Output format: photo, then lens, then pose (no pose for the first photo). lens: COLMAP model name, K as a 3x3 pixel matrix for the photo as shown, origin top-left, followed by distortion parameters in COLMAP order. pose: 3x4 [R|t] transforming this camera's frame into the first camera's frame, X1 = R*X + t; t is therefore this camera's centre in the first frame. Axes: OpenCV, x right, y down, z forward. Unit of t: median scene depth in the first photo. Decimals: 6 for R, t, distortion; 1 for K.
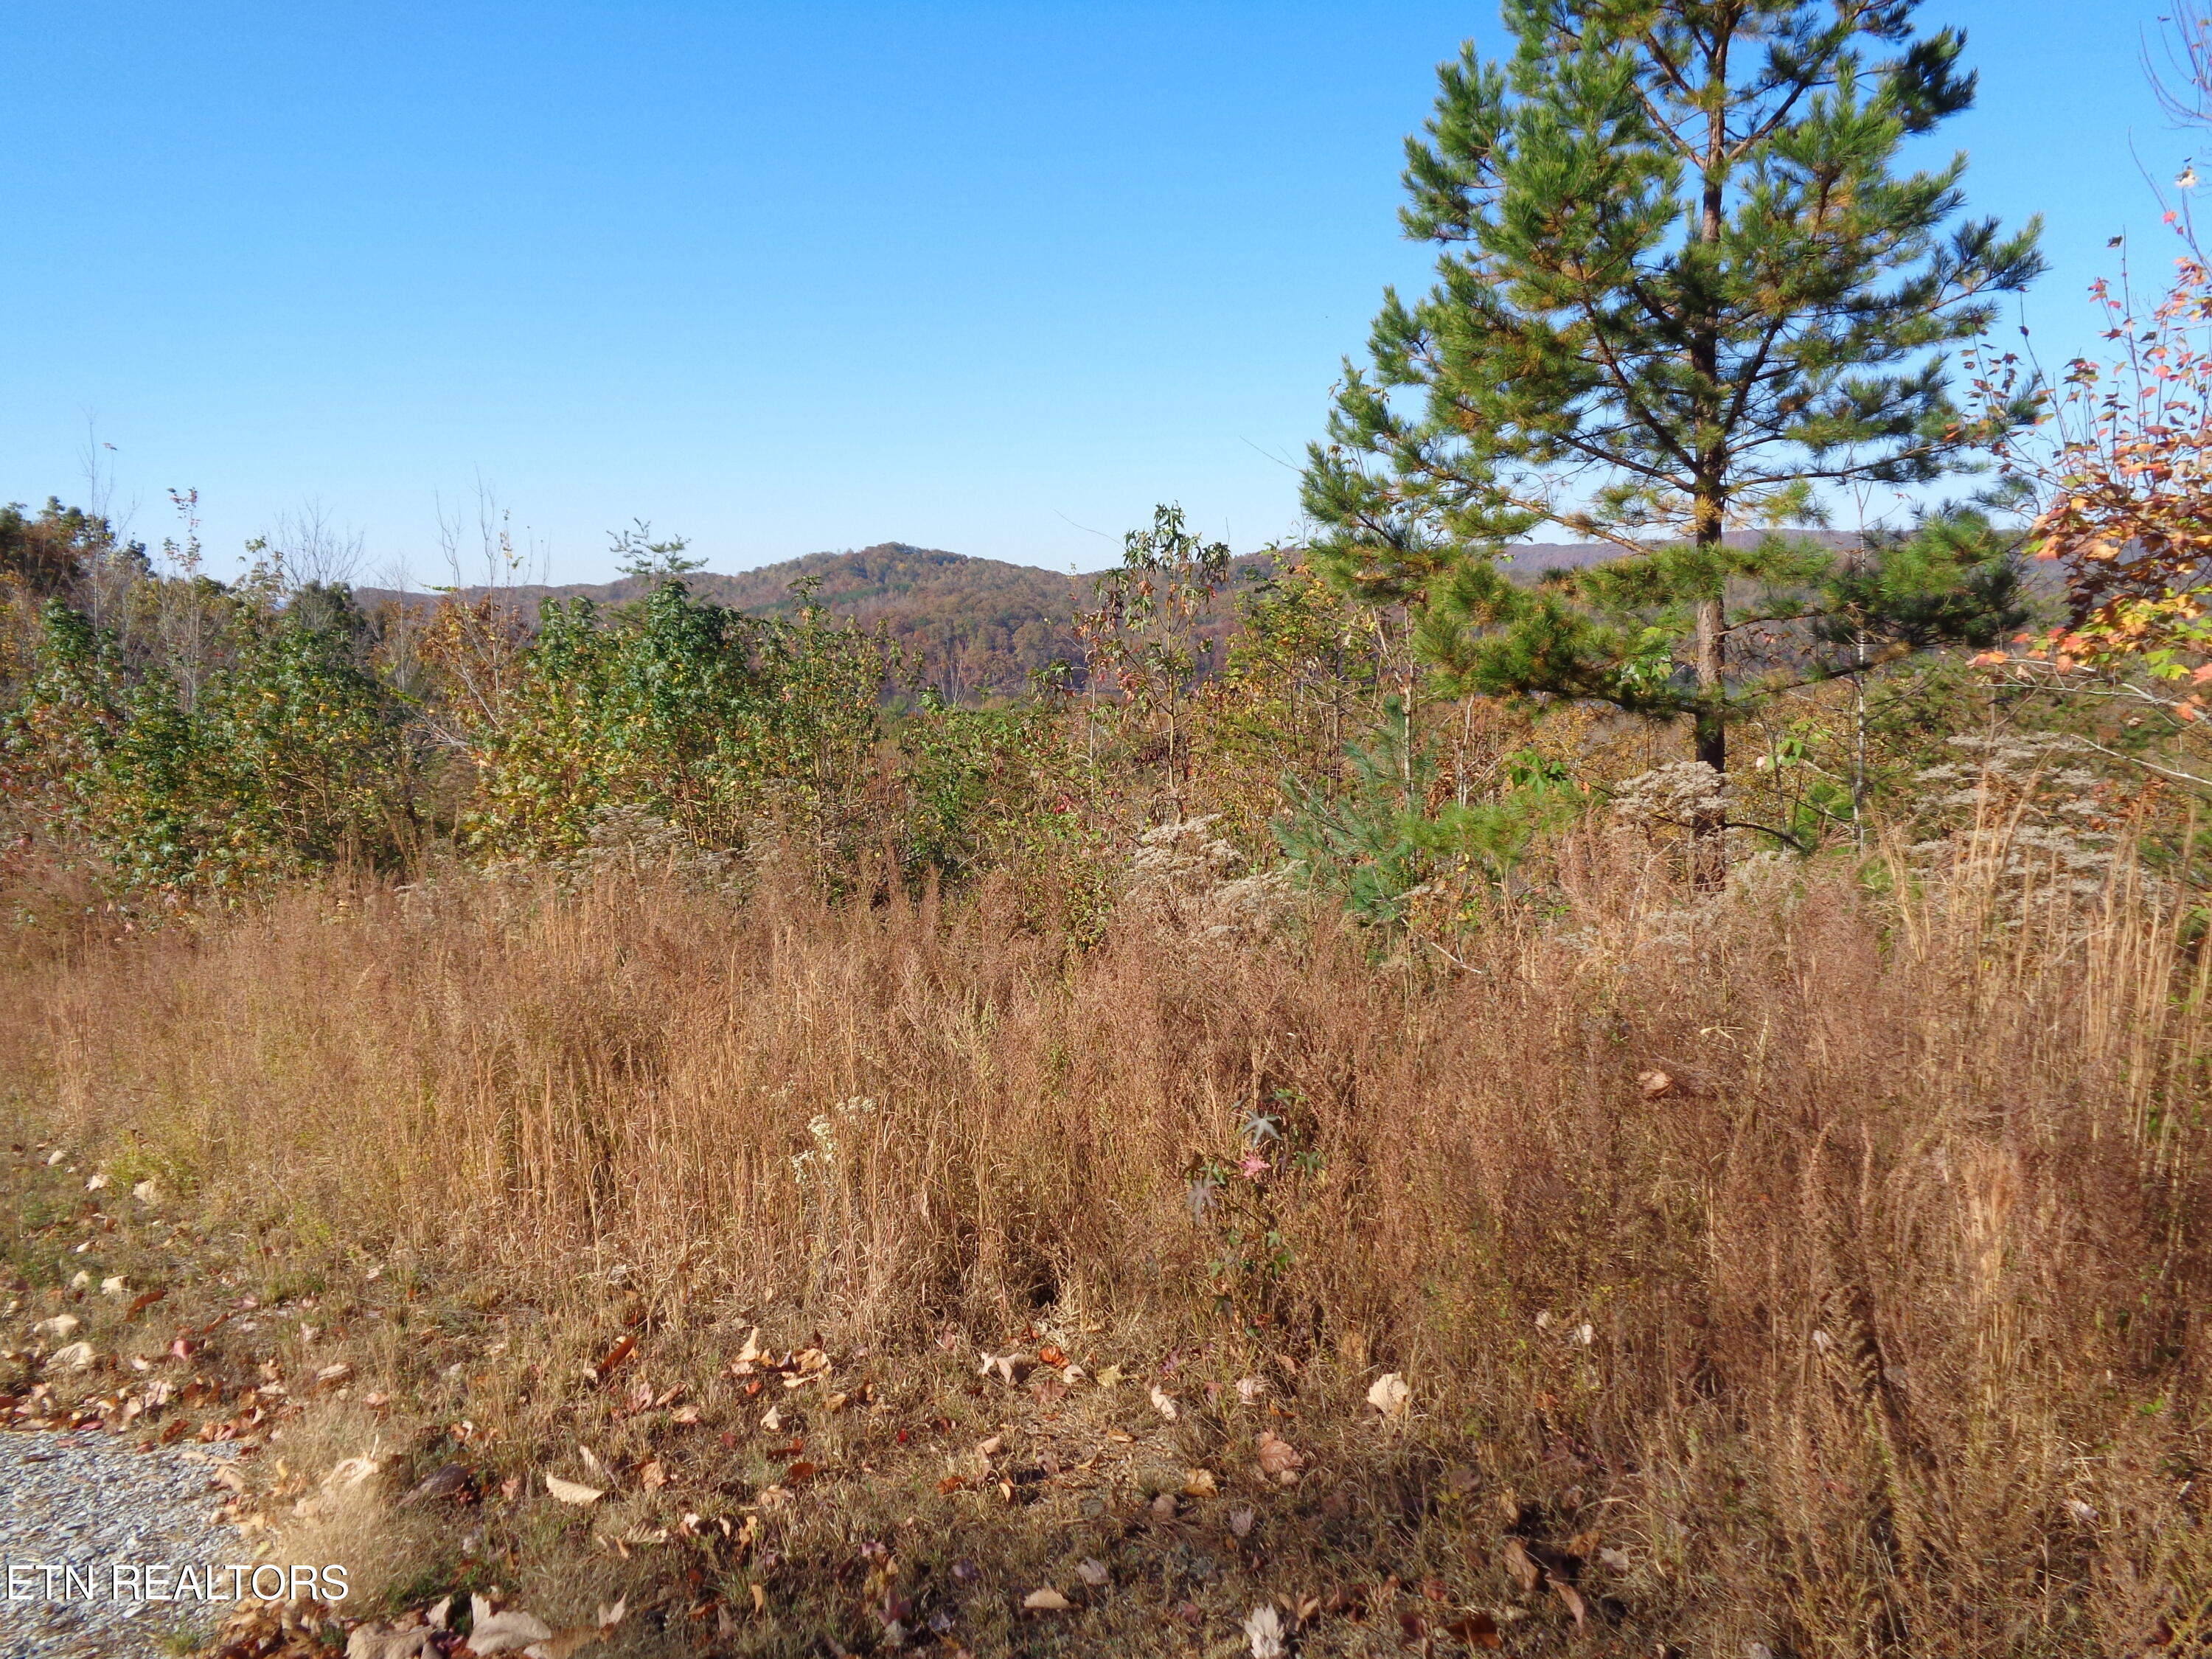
lens RADIAL K [[1670.6, 0, 1106.0], [0, 1670.6, 829.5], [0, 0, 1]] dist [0.057264, -0.048834]
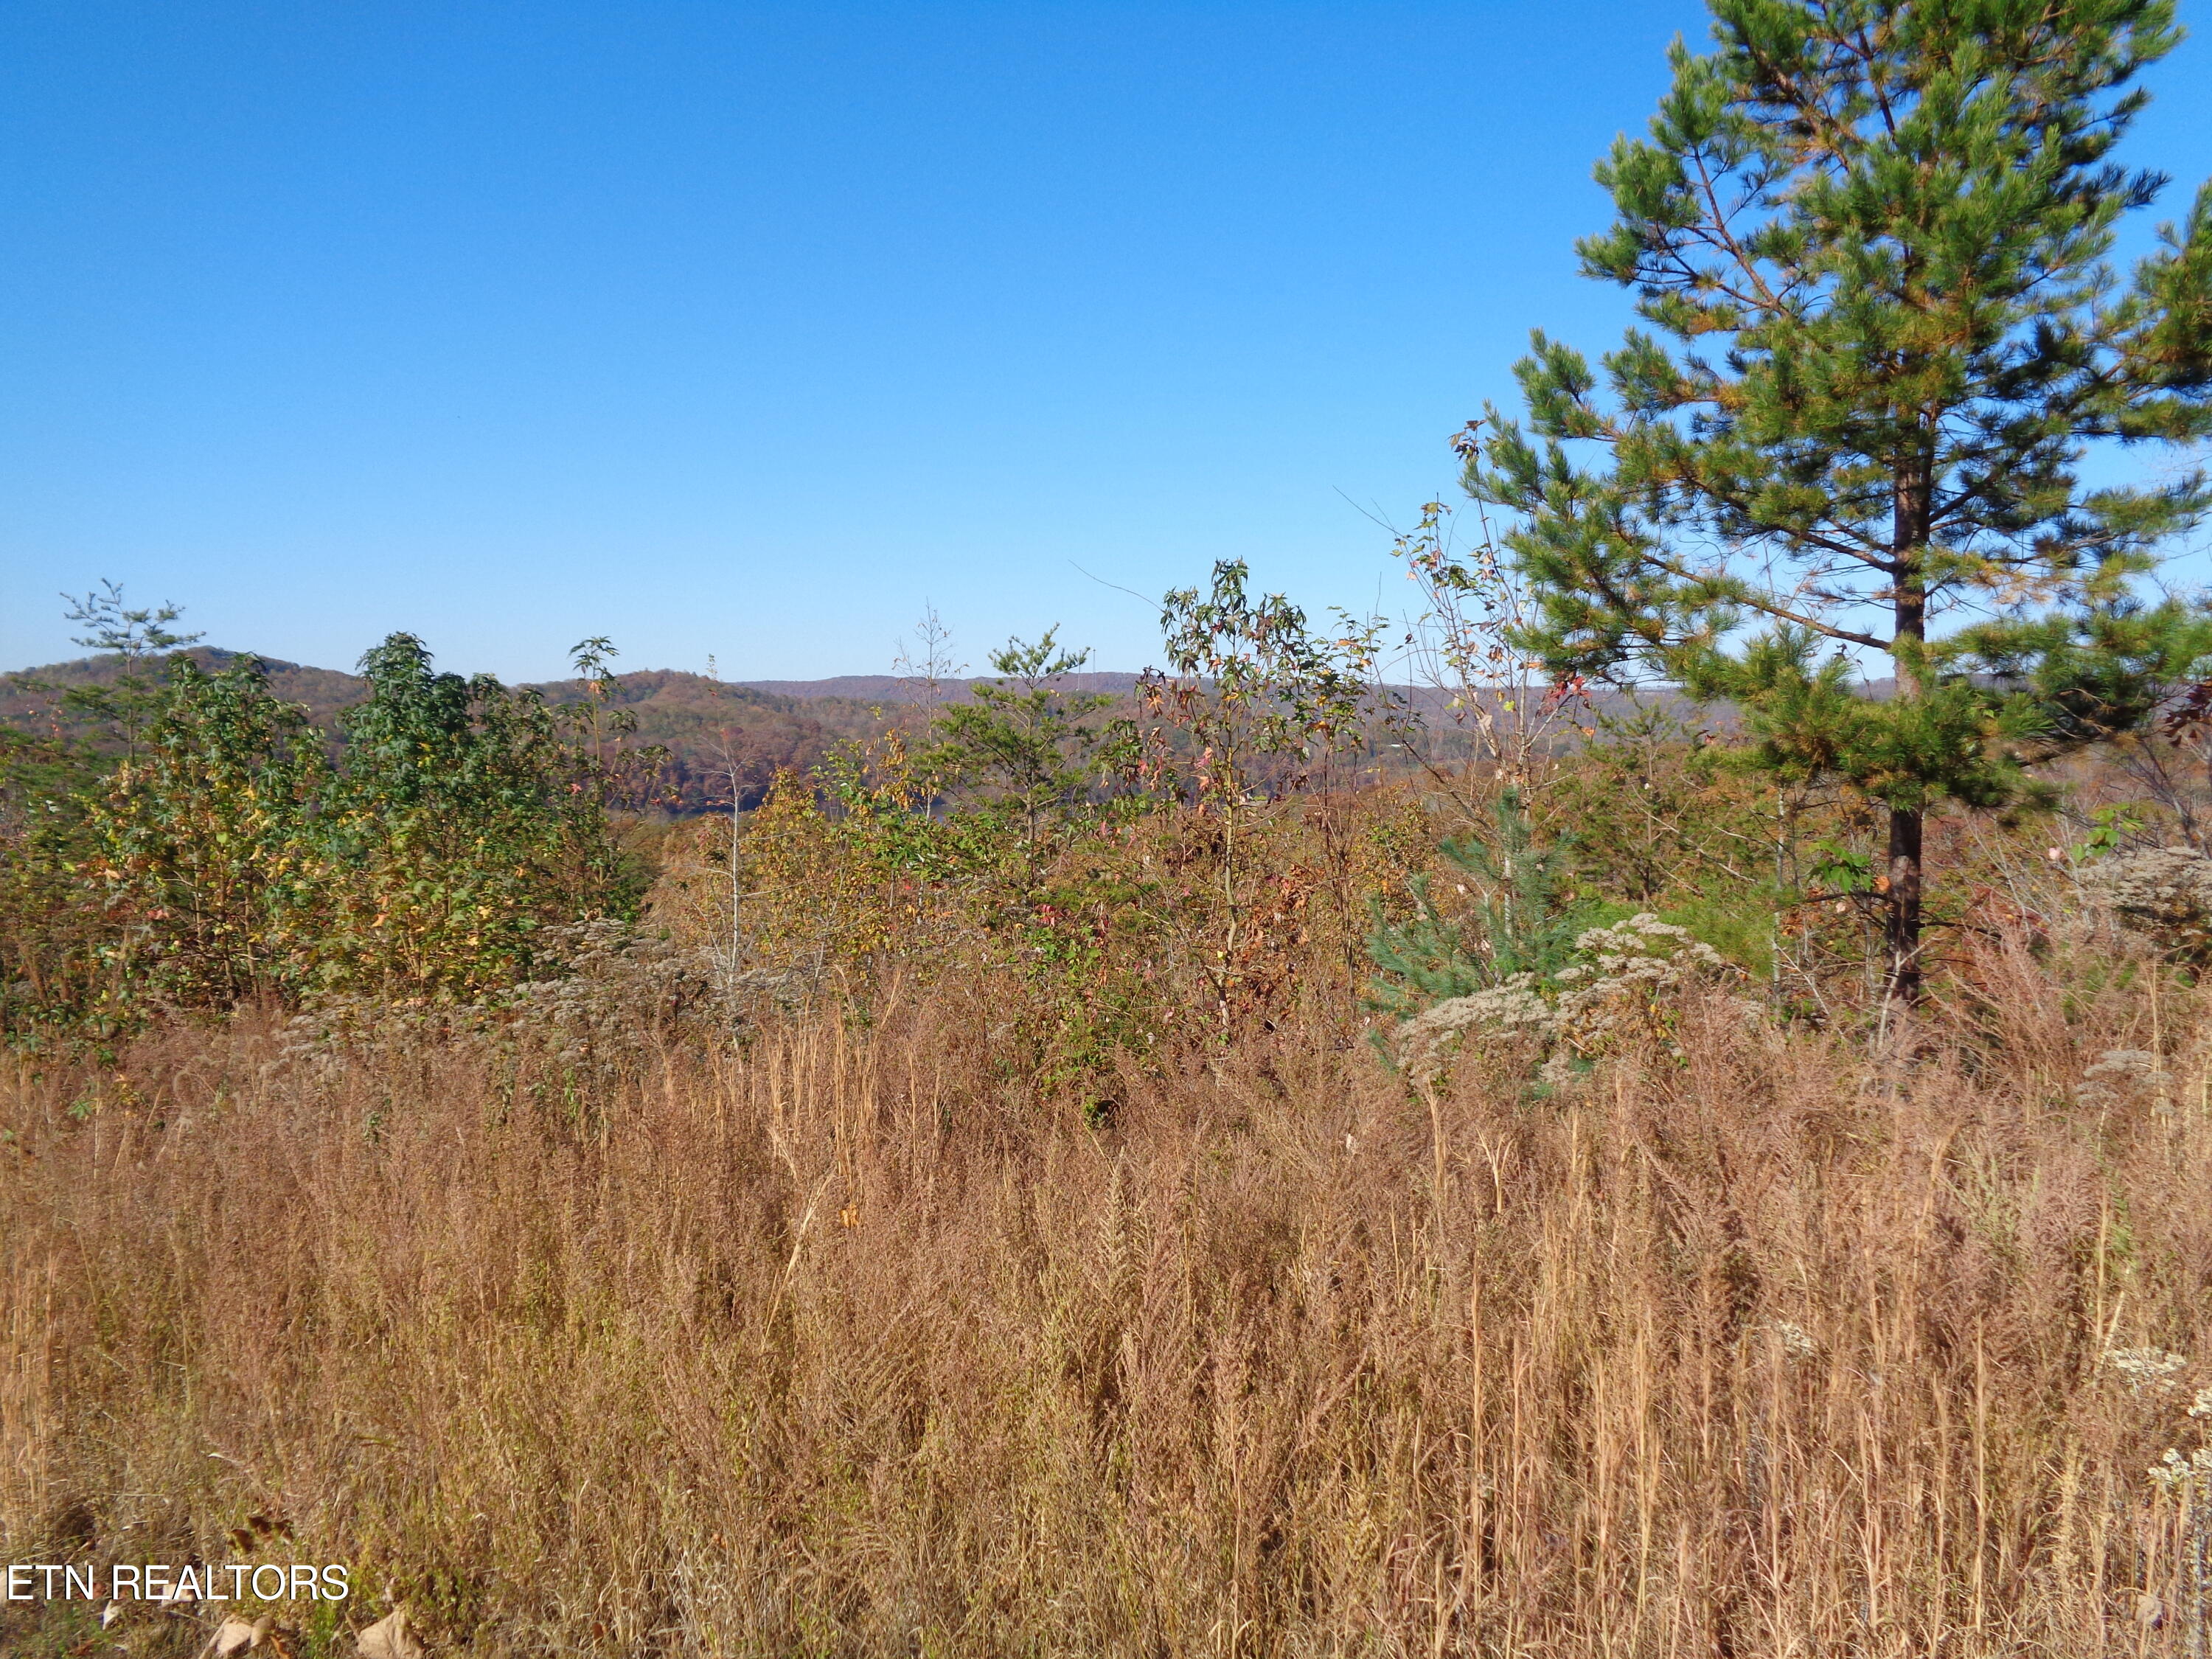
lens RADIAL K [[1694.9, 0, 1101.5], [0, 1694.9, 811.6], [0, 0, 1]] dist [0.019807, -0.009918]
pose [[0.935970, 0.007729, 0.351994, -0.242690], [0.021856, 0.996555, -0.079997, 0.000399], [-0.351400, 0.082568, 0.932578, 0.184979]]
